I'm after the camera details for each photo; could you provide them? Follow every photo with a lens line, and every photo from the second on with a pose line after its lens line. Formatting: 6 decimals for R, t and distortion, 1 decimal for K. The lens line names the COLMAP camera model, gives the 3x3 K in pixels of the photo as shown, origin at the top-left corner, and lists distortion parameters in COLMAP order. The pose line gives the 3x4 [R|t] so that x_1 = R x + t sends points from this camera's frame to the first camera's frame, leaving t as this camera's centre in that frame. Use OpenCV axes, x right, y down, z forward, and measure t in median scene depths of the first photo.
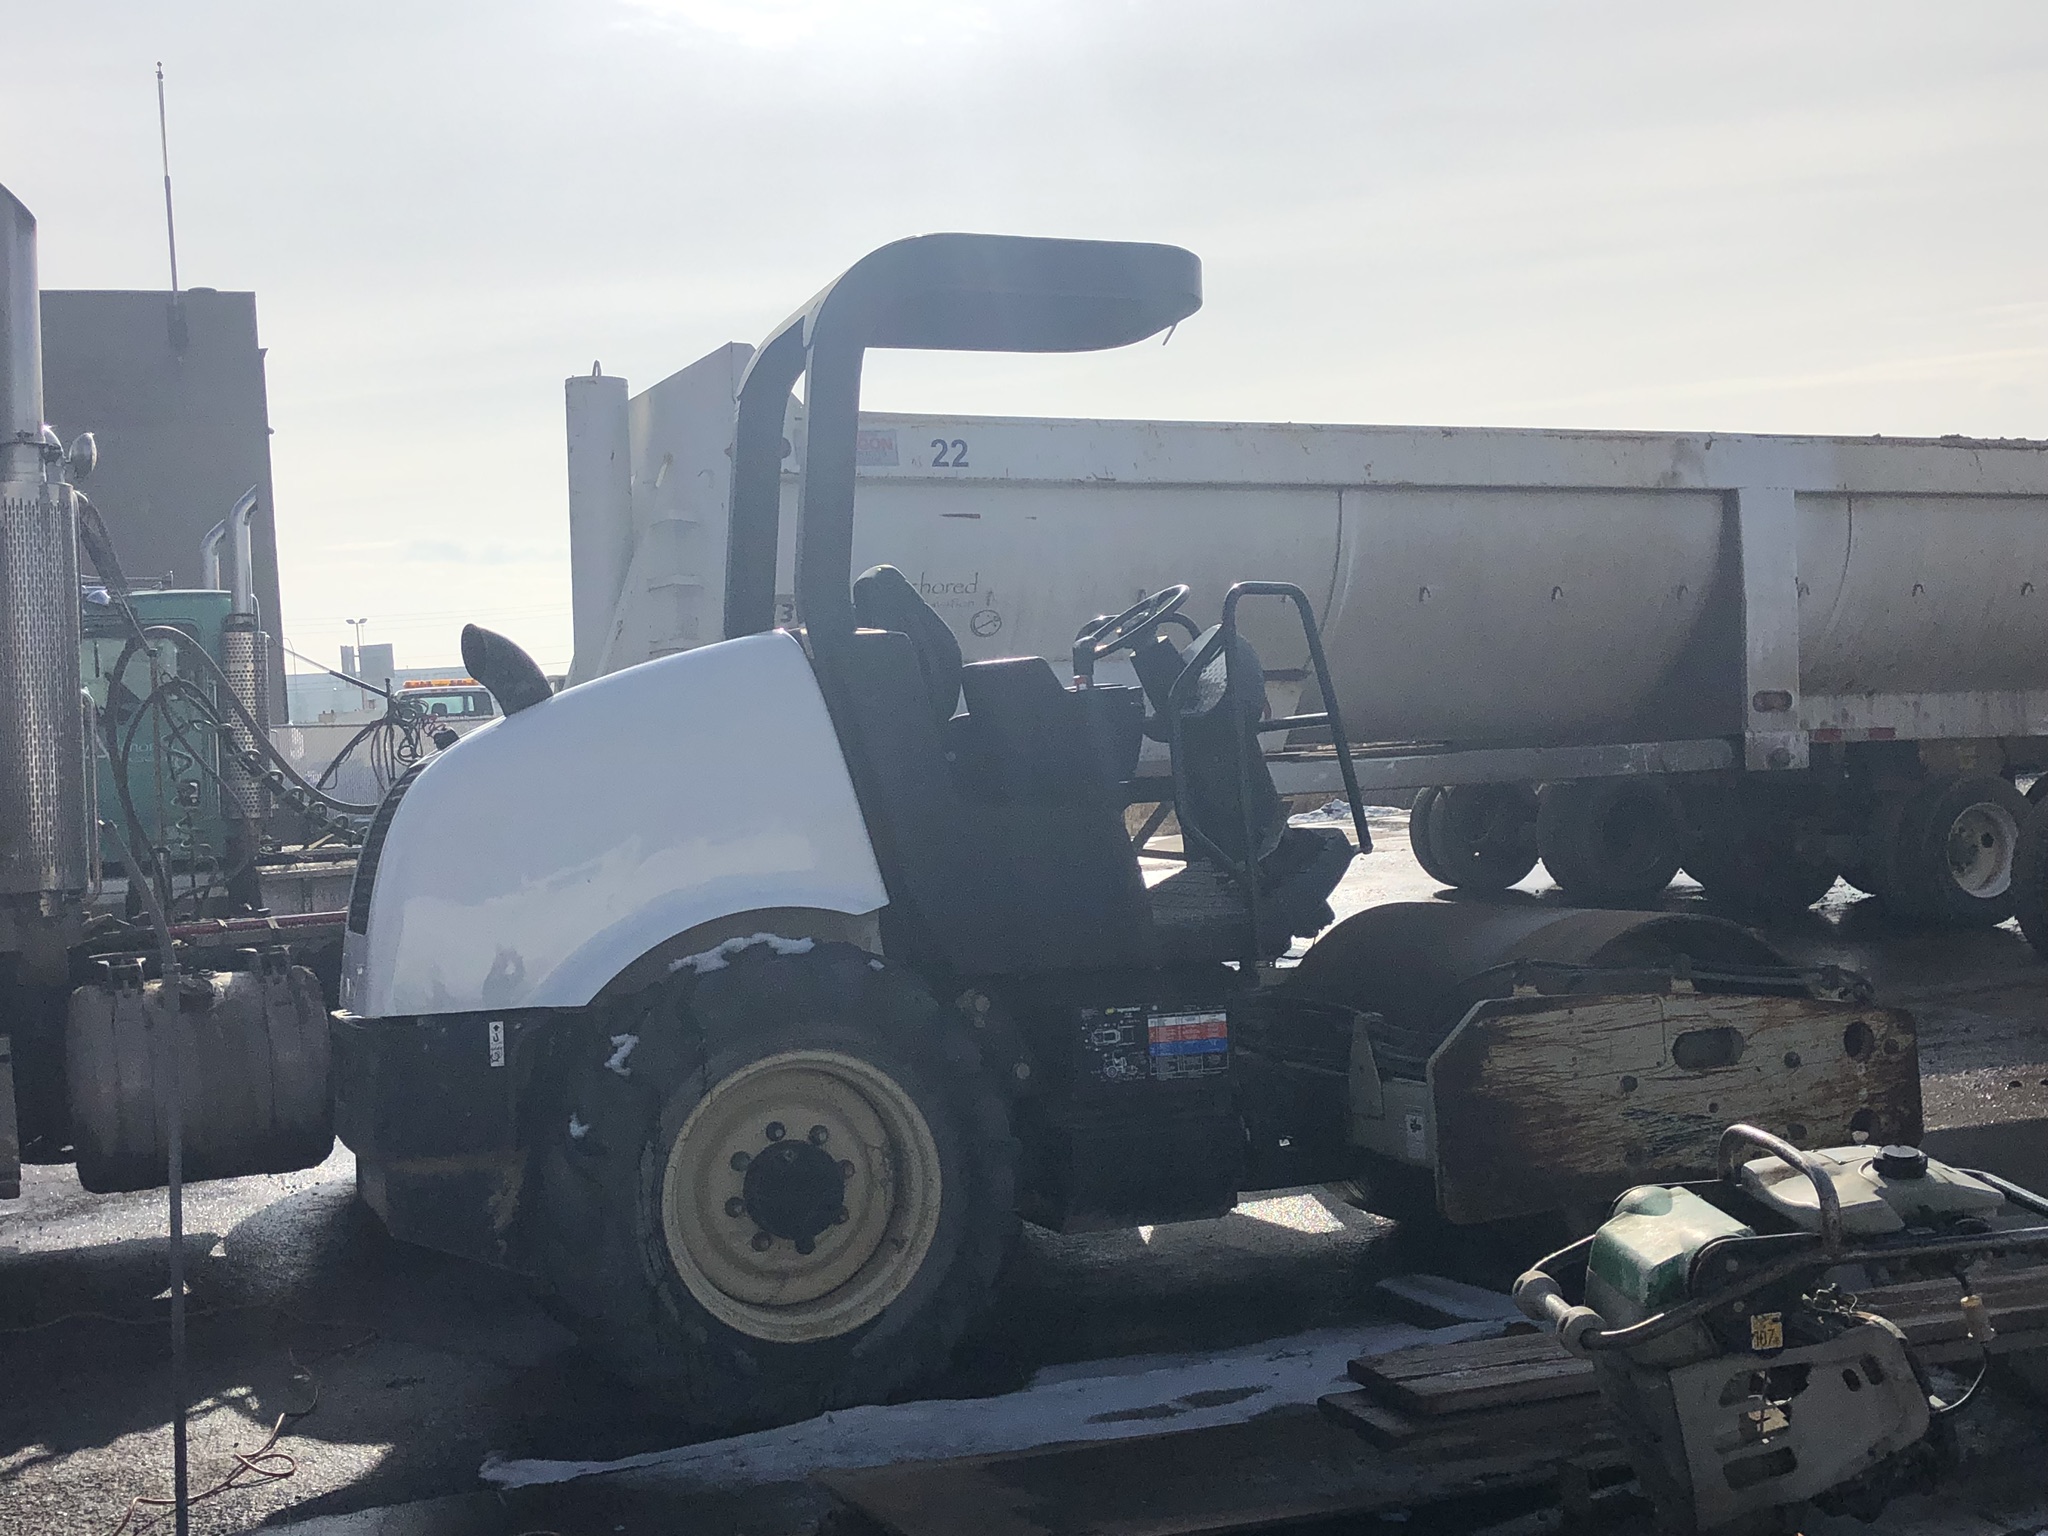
lens RADIAL K [[2463.7, 0, 1025.4], [0, 2463.7, 770.2], [0, 0, 1]] dist [0.101563, 0.000000]
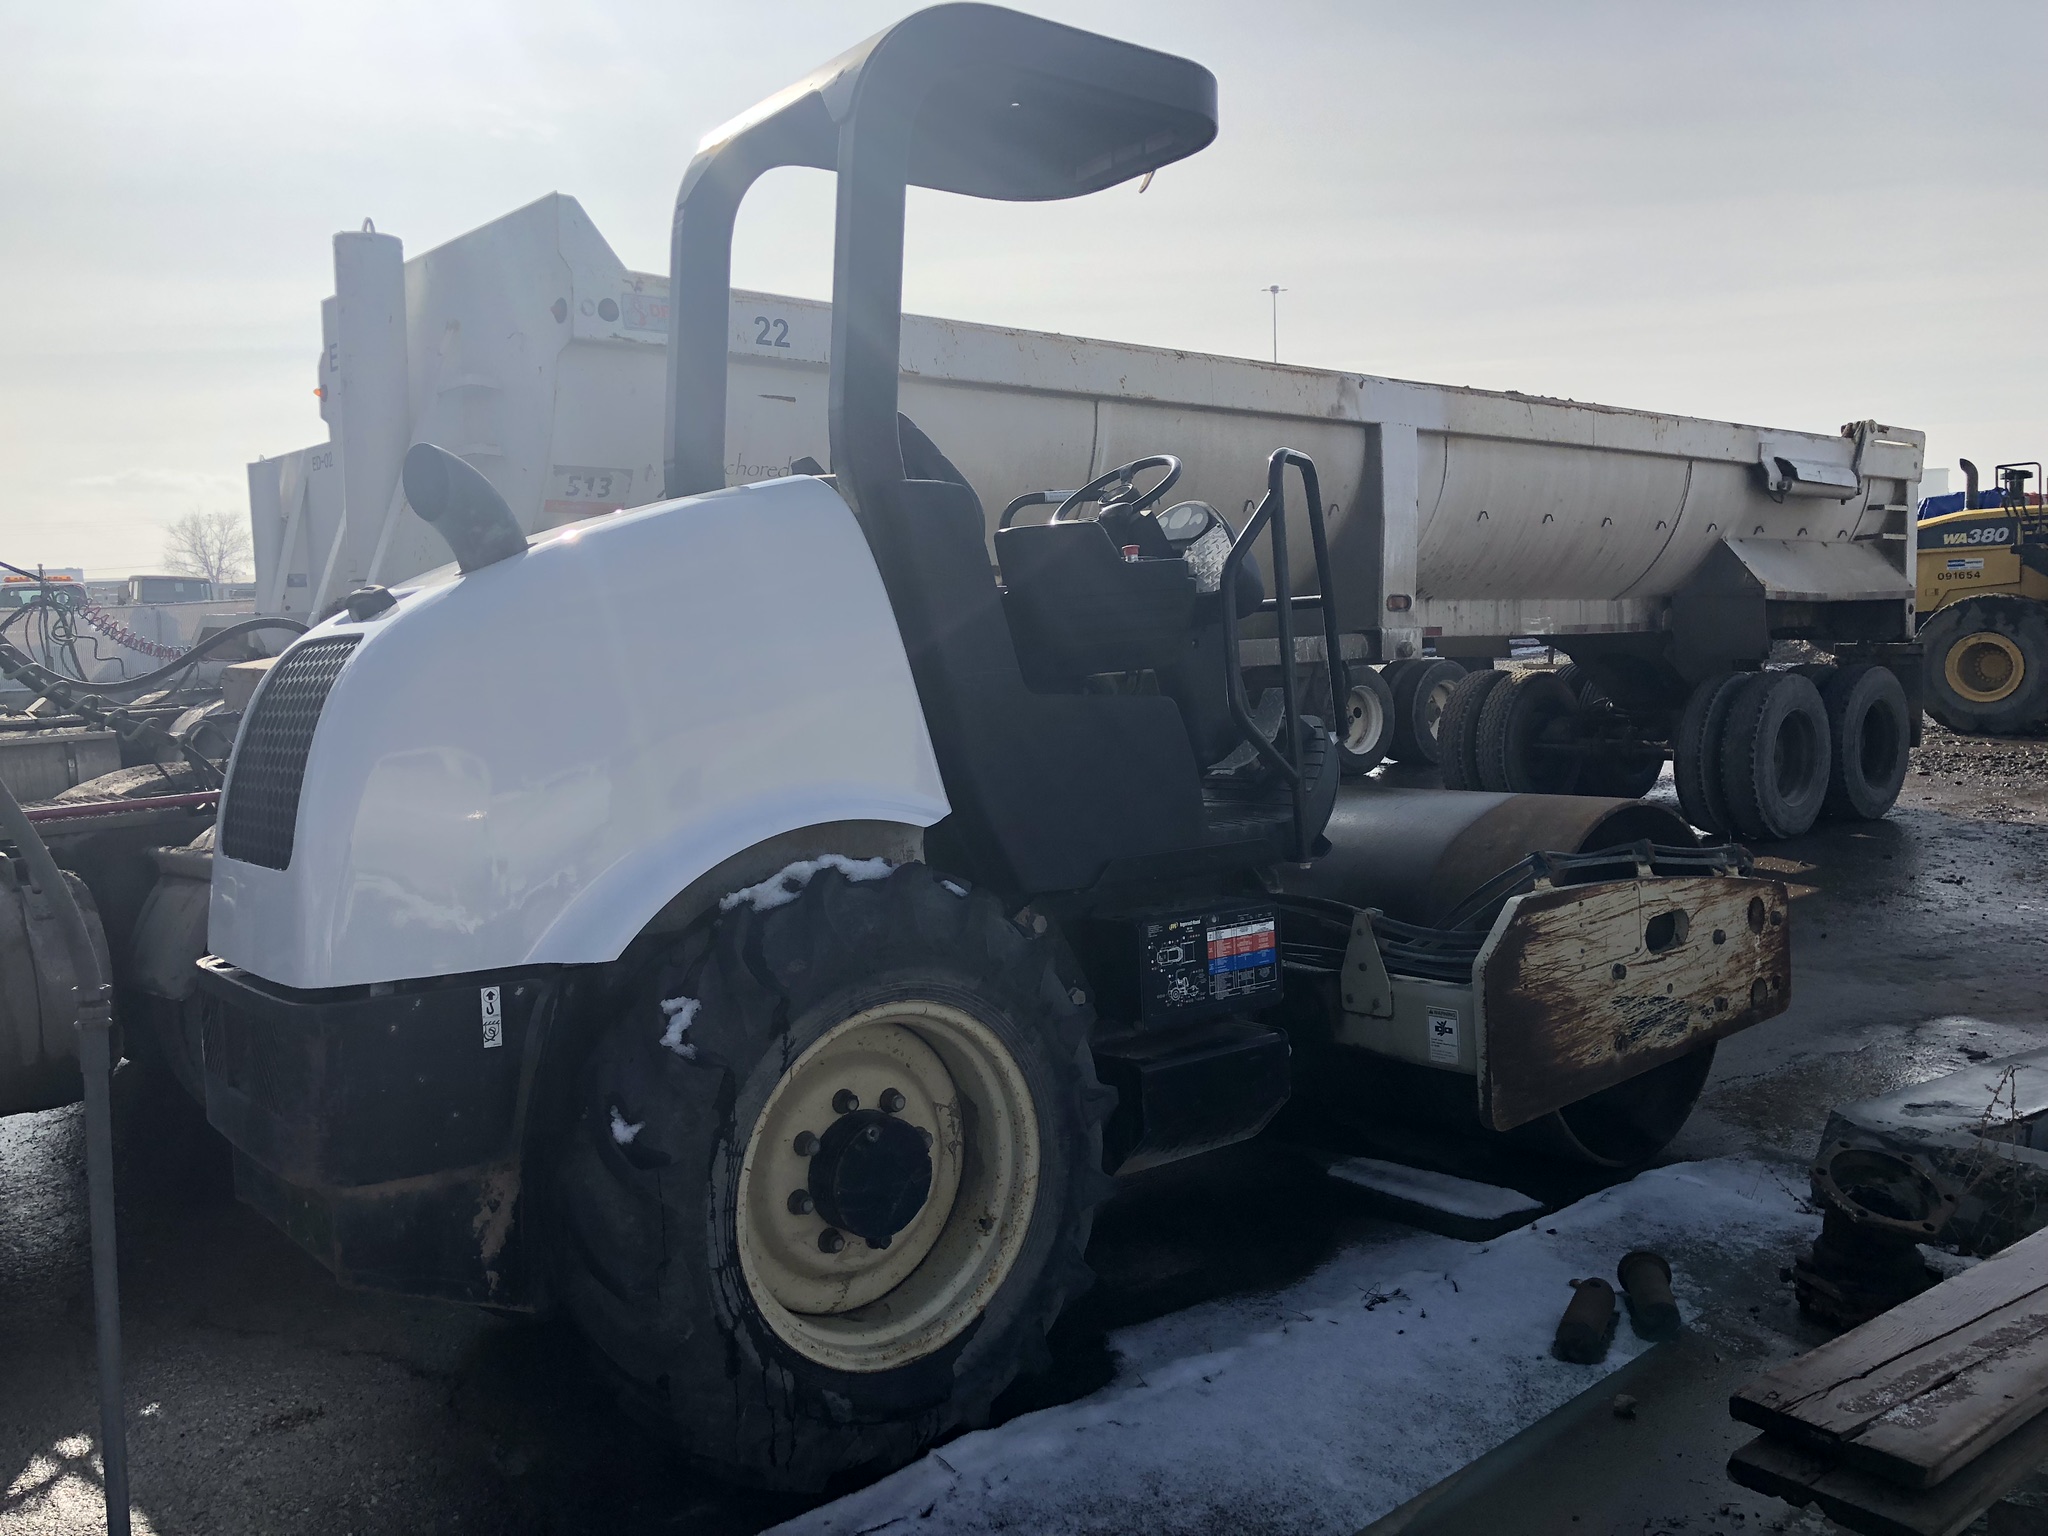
lens RADIAL K [[1681.9, 0, 1020.5], [0, 1681.9, 752.7], [0, 0, 1]] dist [0.039346, -0.037623]
pose [[0.953952, -0.007814, 0.299858, -0.195303], [-0.008834, 0.998495, 0.054125, 0.003497], [-0.299830, -0.054282, 0.952447, 0.440195]]
